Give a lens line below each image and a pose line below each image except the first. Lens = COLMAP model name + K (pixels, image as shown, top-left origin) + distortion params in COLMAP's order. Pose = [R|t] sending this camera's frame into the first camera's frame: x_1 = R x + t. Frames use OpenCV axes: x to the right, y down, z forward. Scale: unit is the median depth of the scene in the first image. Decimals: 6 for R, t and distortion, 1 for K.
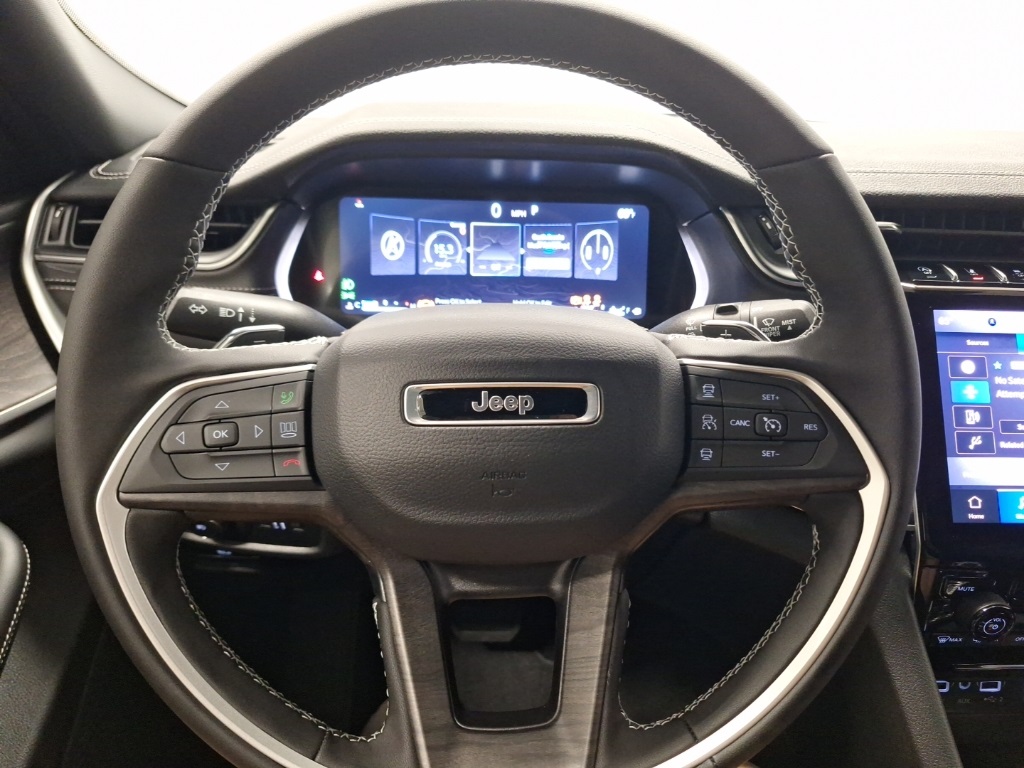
lens RADIAL K [[695.4, 0, 513.5], [0, 695.4, 401.3], [0, 0, 1]] dist [0.036406, -0.063910]
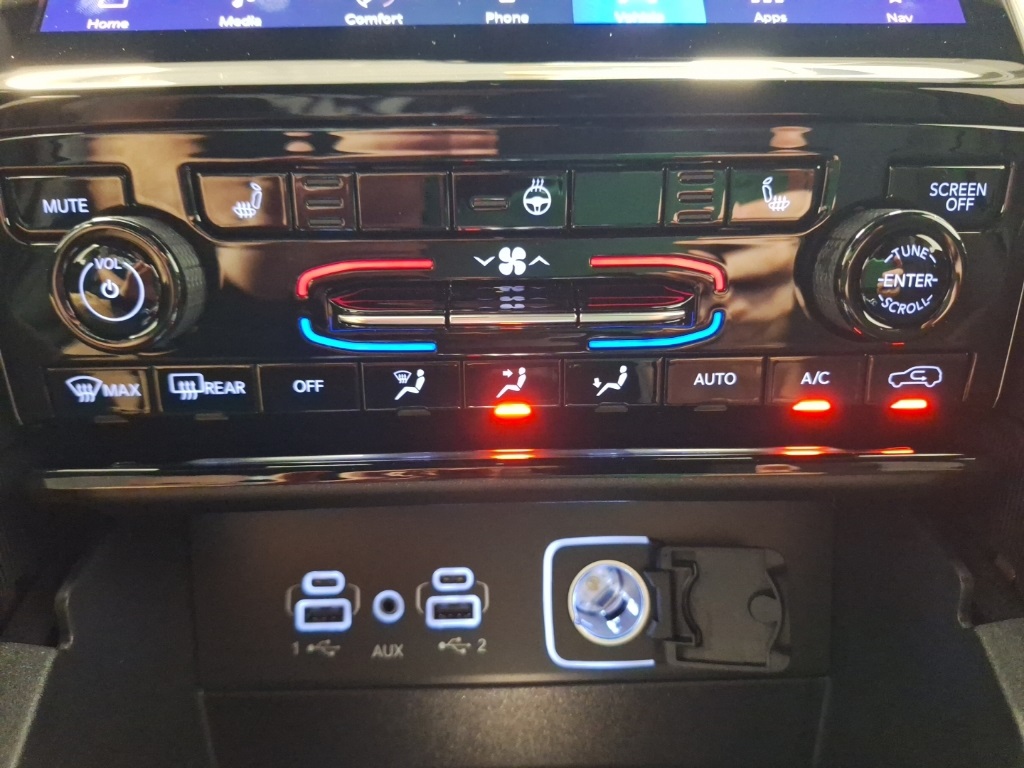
lens RADIAL K [[713.9, 0, 508.7], [0, 713.9, 404.4], [0, 0, 1]] dist [0.052304, -0.107530]
pose [[0.998893, -0.038808, -0.026580, 0.855634], [0.032742, 0.979360, -0.199452, 0.436445], [0.033772, 0.198361, 0.979547, 0.651939]]
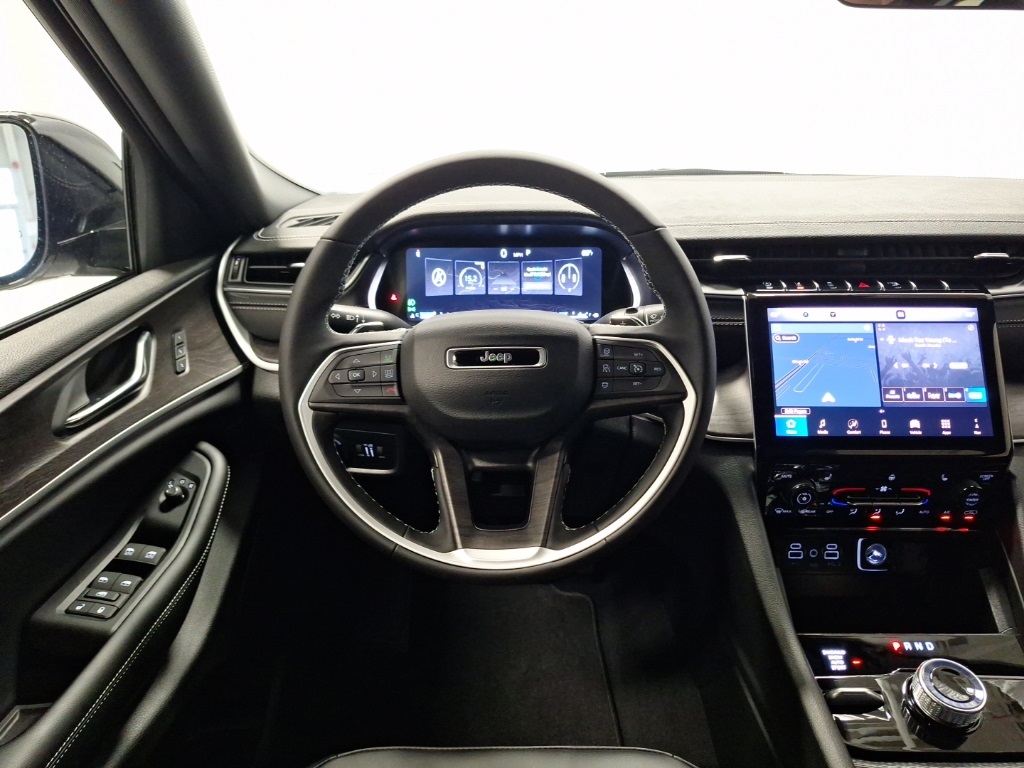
lens RADIAL K [[689.1, 0, 509.0], [0, 689.1, 388.5], [0, 0, 1]] dist [0.069452, -0.090347]
pose [[0.997711, -0.014632, -0.066016, 0.104900], [0.011632, 0.998892, -0.045608, 0.126031], [0.066610, 0.044736, 0.996776, -0.665725]]
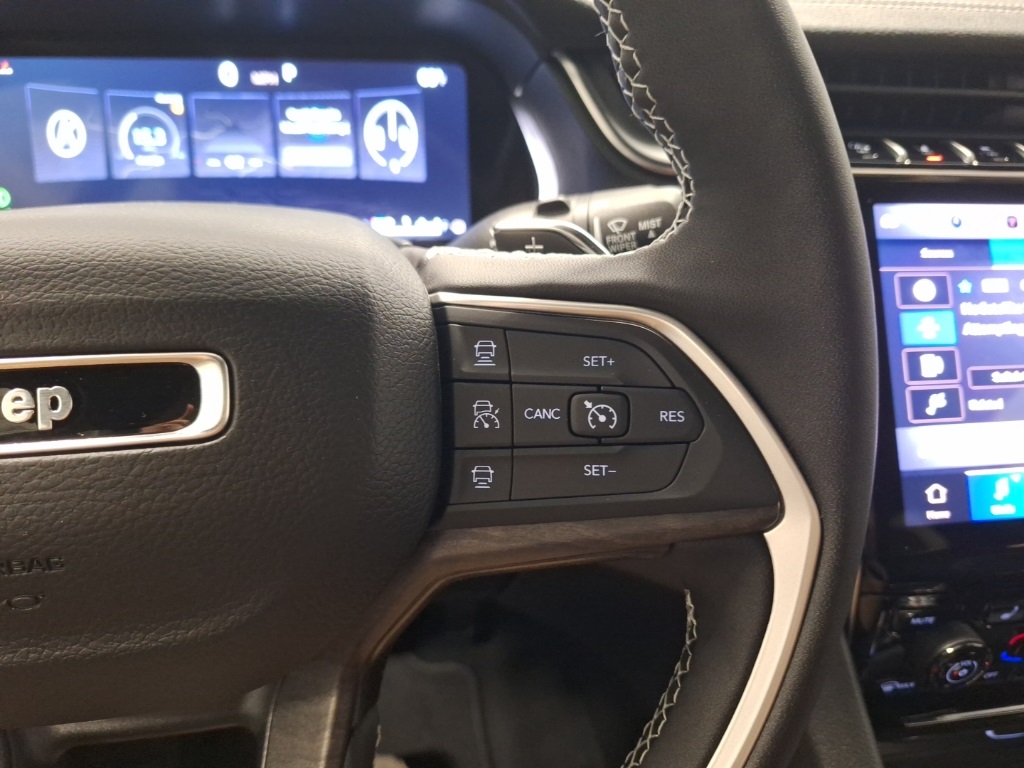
lens RADIAL K [[713.9, 0, 508.7], [0, 713.9, 404.4], [0, 0, 1]] dist [0.052304, -0.107530]
pose [[0.993638, -0.053049, 0.099348, 0.184558], [0.044873, 0.995555, 0.082799, -0.015548], [-0.103299, -0.077814, 0.991602, 0.356182]]
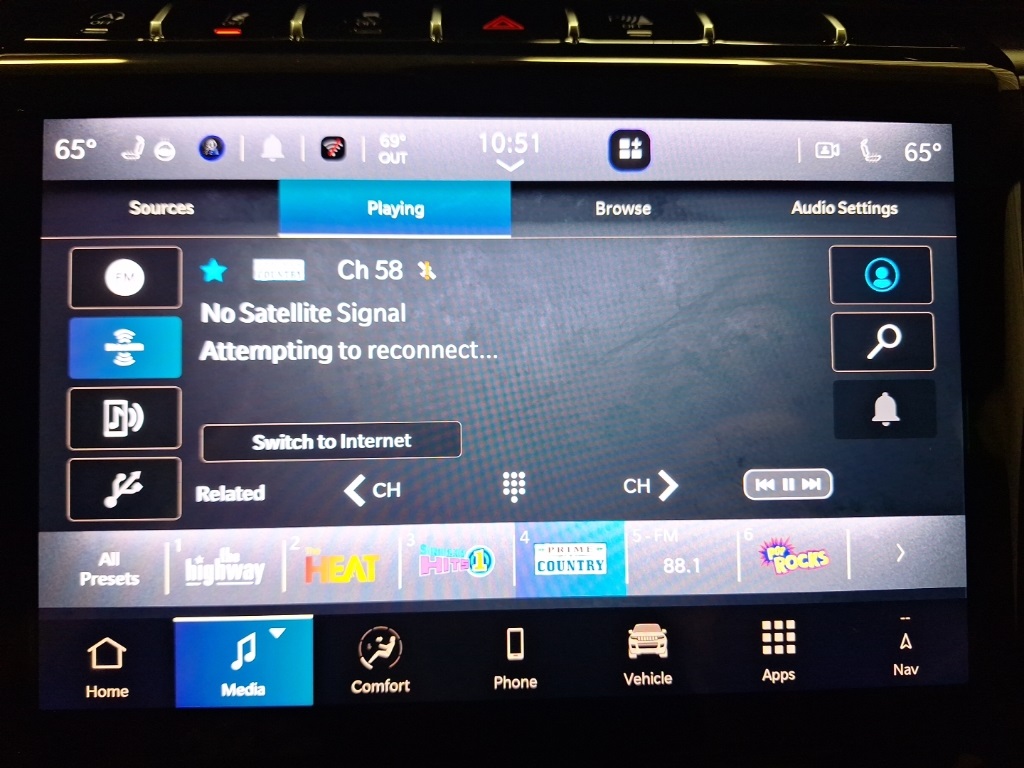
lens RADIAL K [[695.4, 0, 513.5], [0, 695.4, 401.3], [0, 0, 1]] dist [0.036406, -0.063910]
pose [[0.999739, -0.020221, -0.010591, 0.858461], [0.021419, 0.991418, 0.128963, -0.028411], [0.007892, -0.129157, 0.991593, 0.638591]]
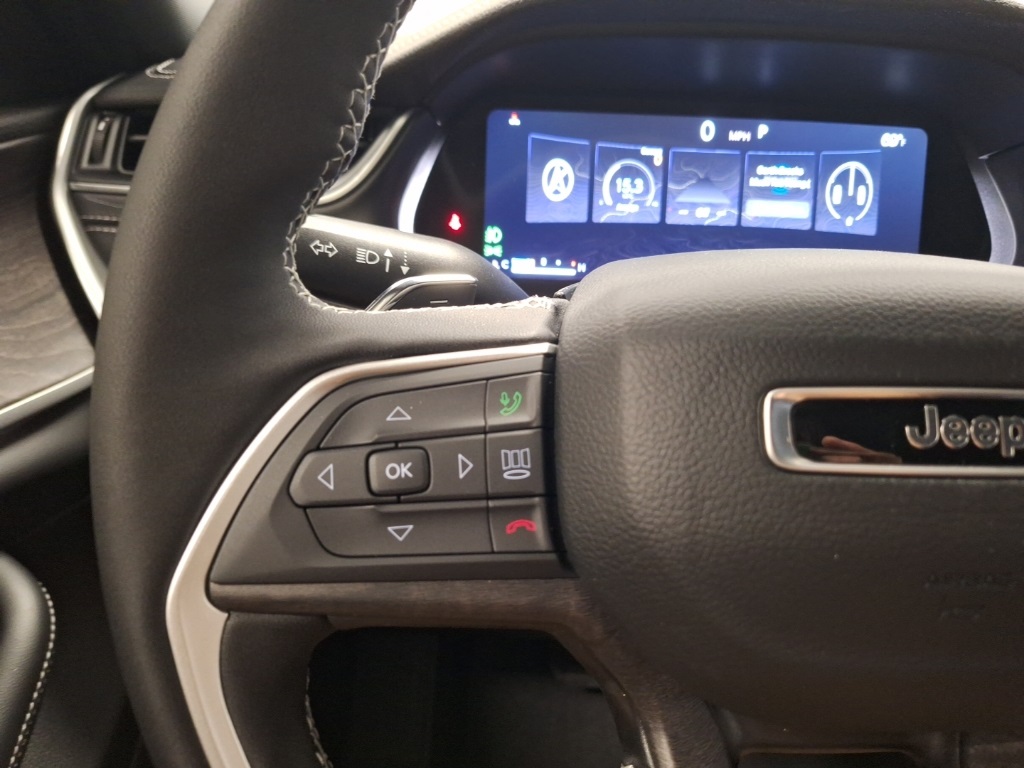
lens RADIAL K [[713.9, 0, 508.7], [0, 713.9, 404.4], [0, 0, 1]] dist [0.052304, -0.107530]
pose [[0.998021, 0.030043, -0.055249, -0.214460], [-0.028945, 0.999369, 0.020570, -0.011855], [0.055832, -0.018930, 0.998261, 0.325953]]
